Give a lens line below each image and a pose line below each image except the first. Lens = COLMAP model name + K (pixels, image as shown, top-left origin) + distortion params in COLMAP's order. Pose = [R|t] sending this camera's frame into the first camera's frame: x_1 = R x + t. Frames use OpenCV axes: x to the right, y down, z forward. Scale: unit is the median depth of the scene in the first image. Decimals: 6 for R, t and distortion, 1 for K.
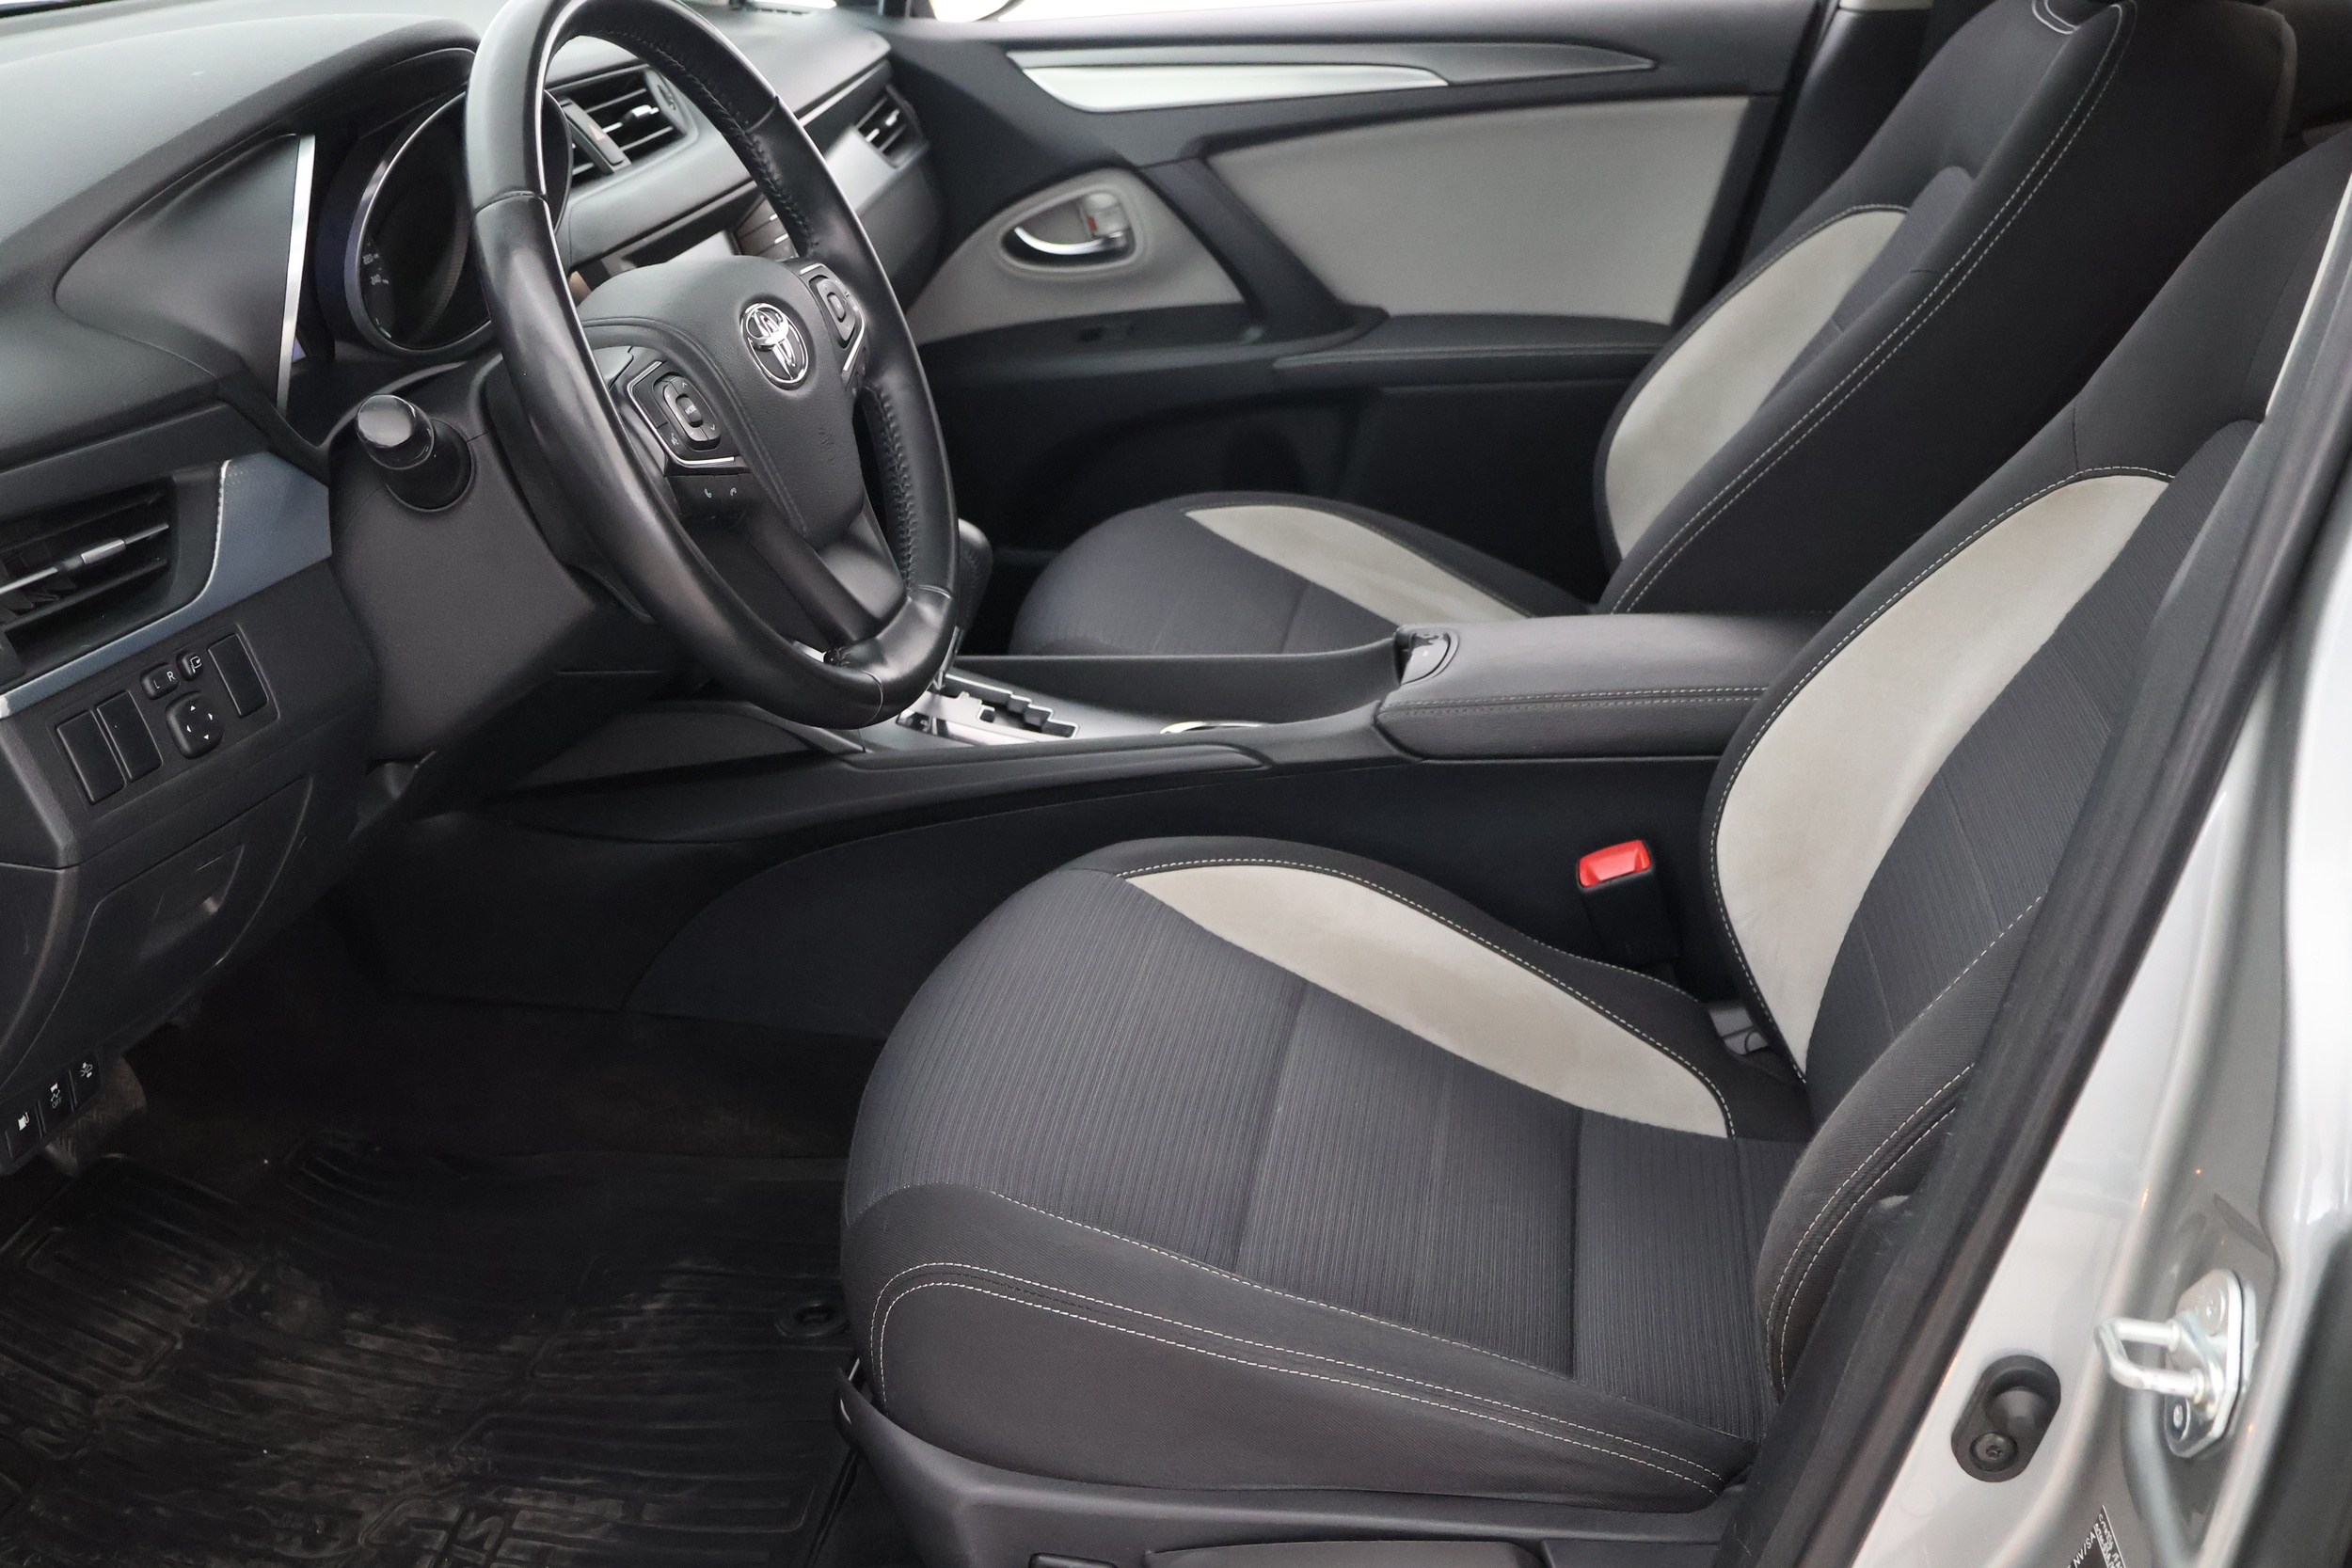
lens RADIAL K [[2394.0, 0, 1176.0], [0, 2394.0, 784.0], [0, 0, 1]] dist [-0.002501, 0.005898]
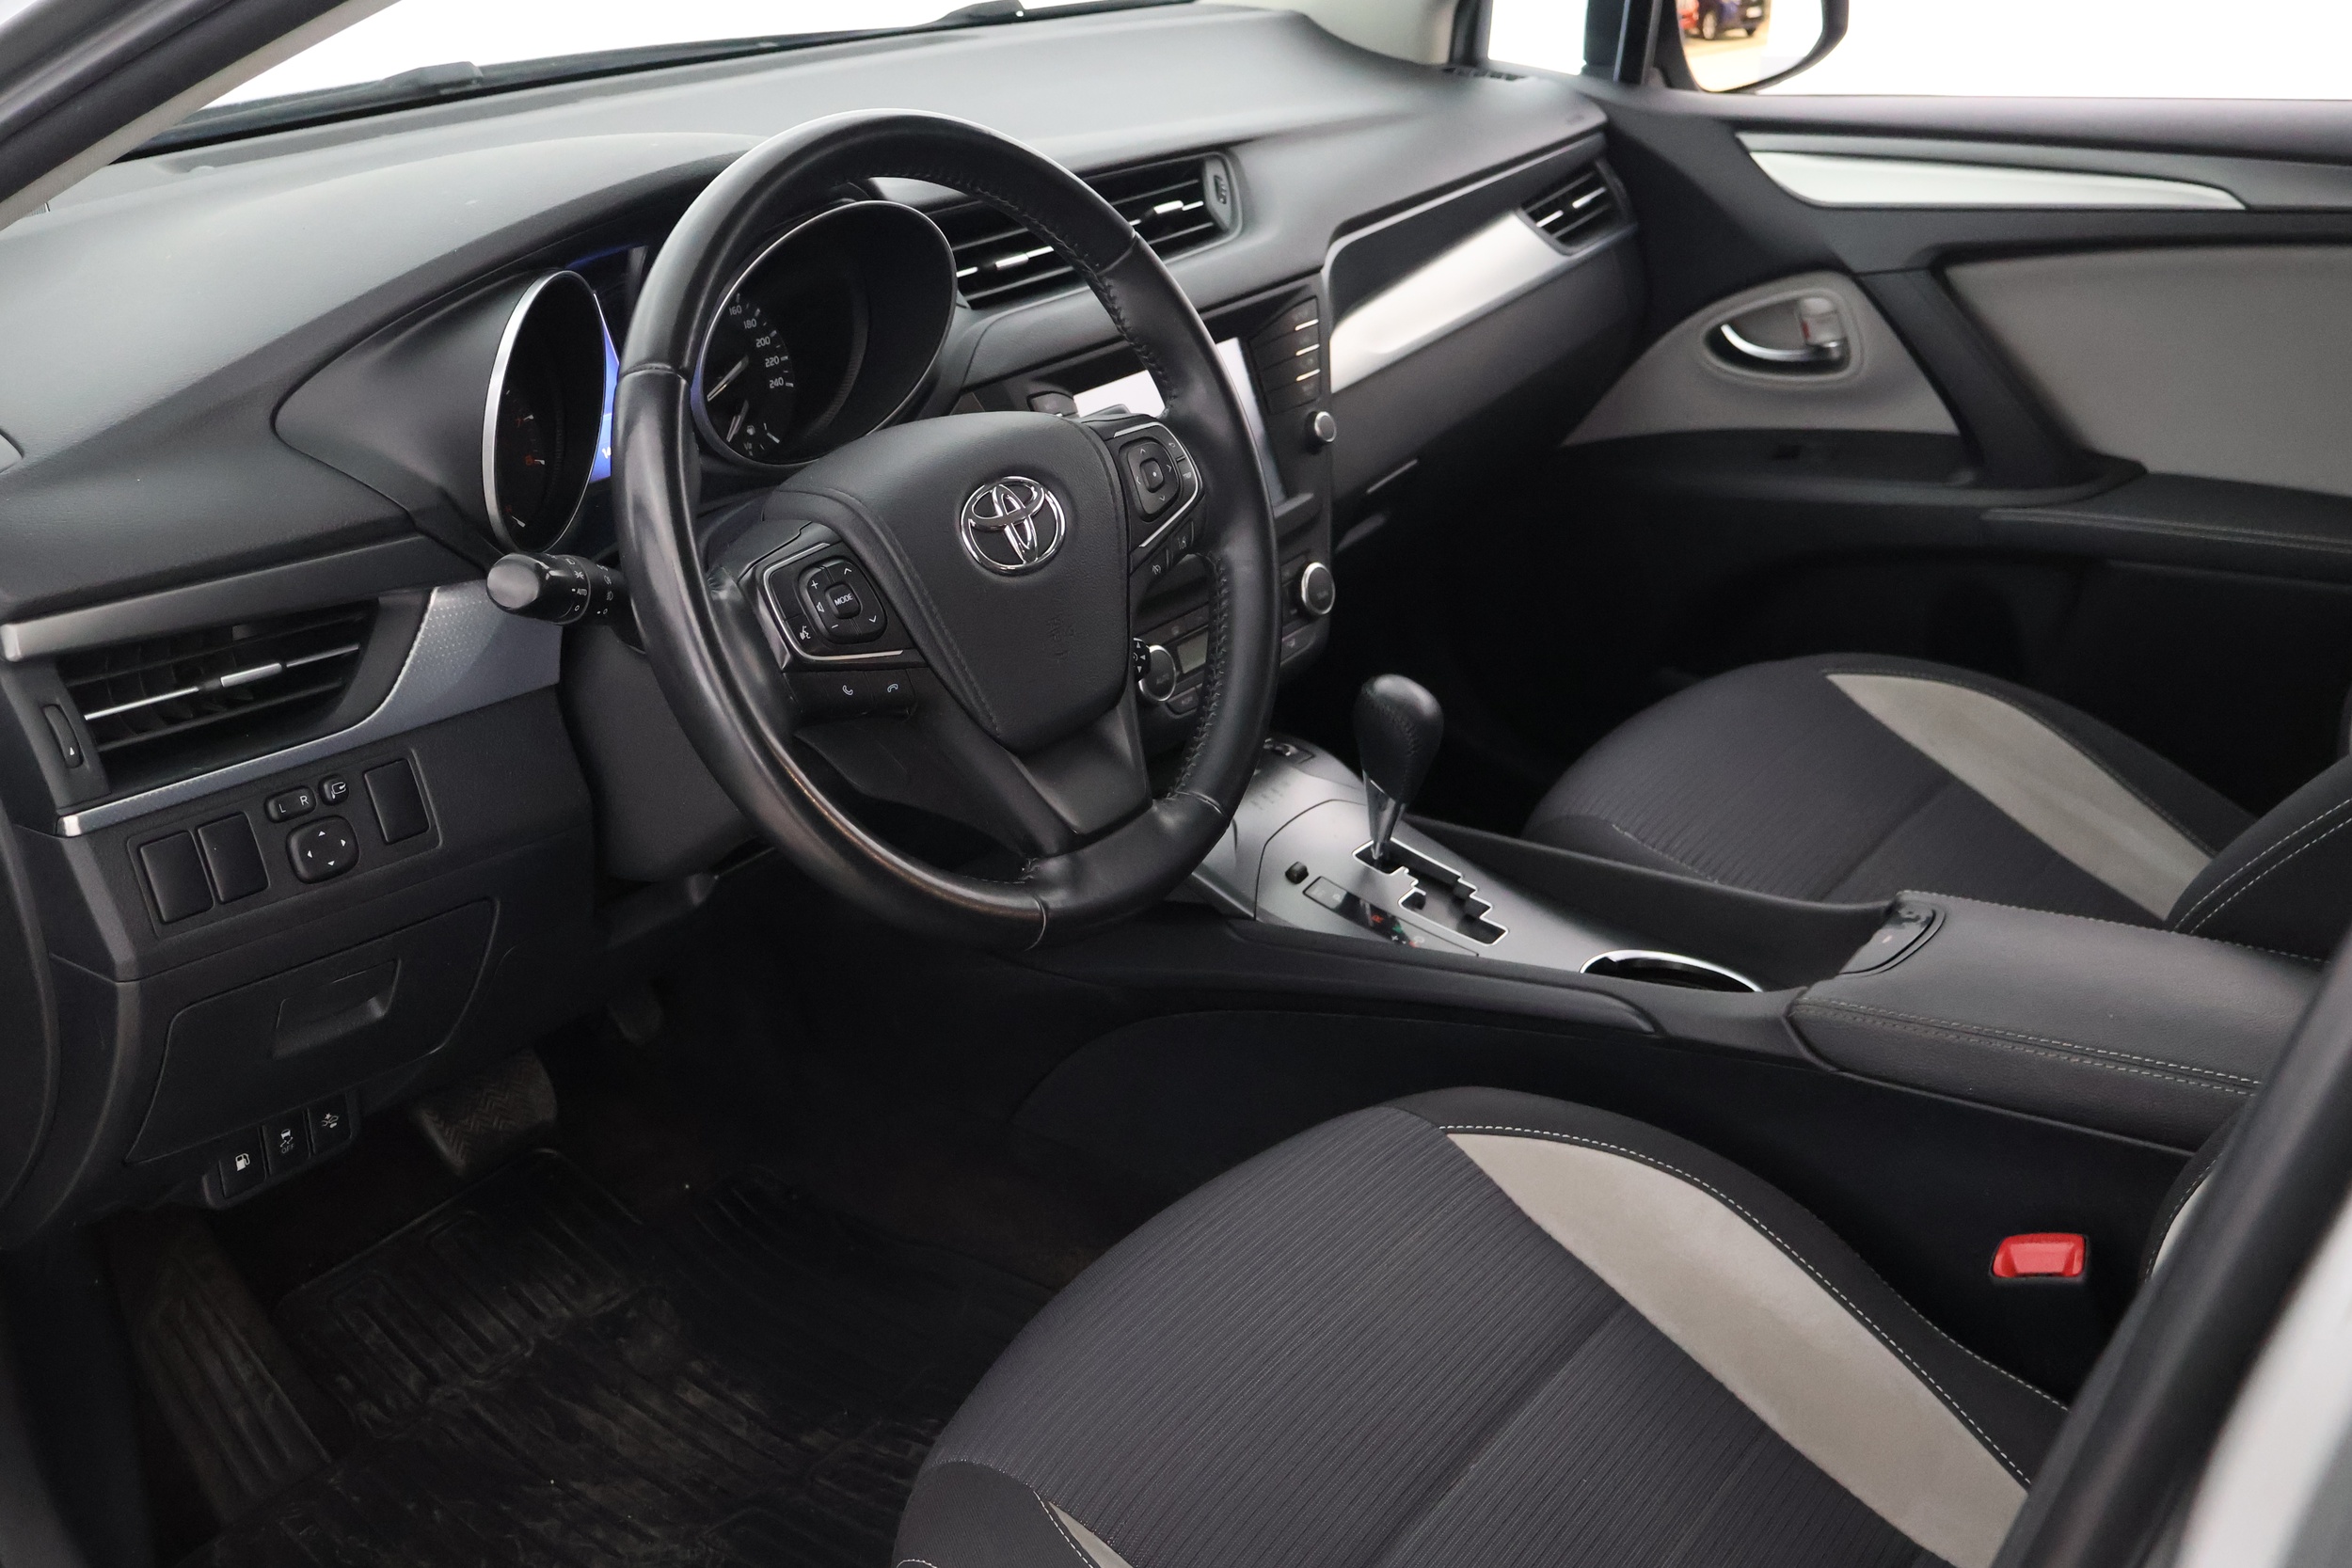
lens RADIAL K [[2394.0, 0, 1176.0], [0, 2394.0, 784.0], [0, 0, 1]] dist [-0.002501, 0.005898]
pose [[0.893781, 0.175358, -0.412801, 0.226801], [-0.168345, 0.984268, 0.053624, -0.115324], [0.415710, 0.021565, 0.909242, 0.153577]]
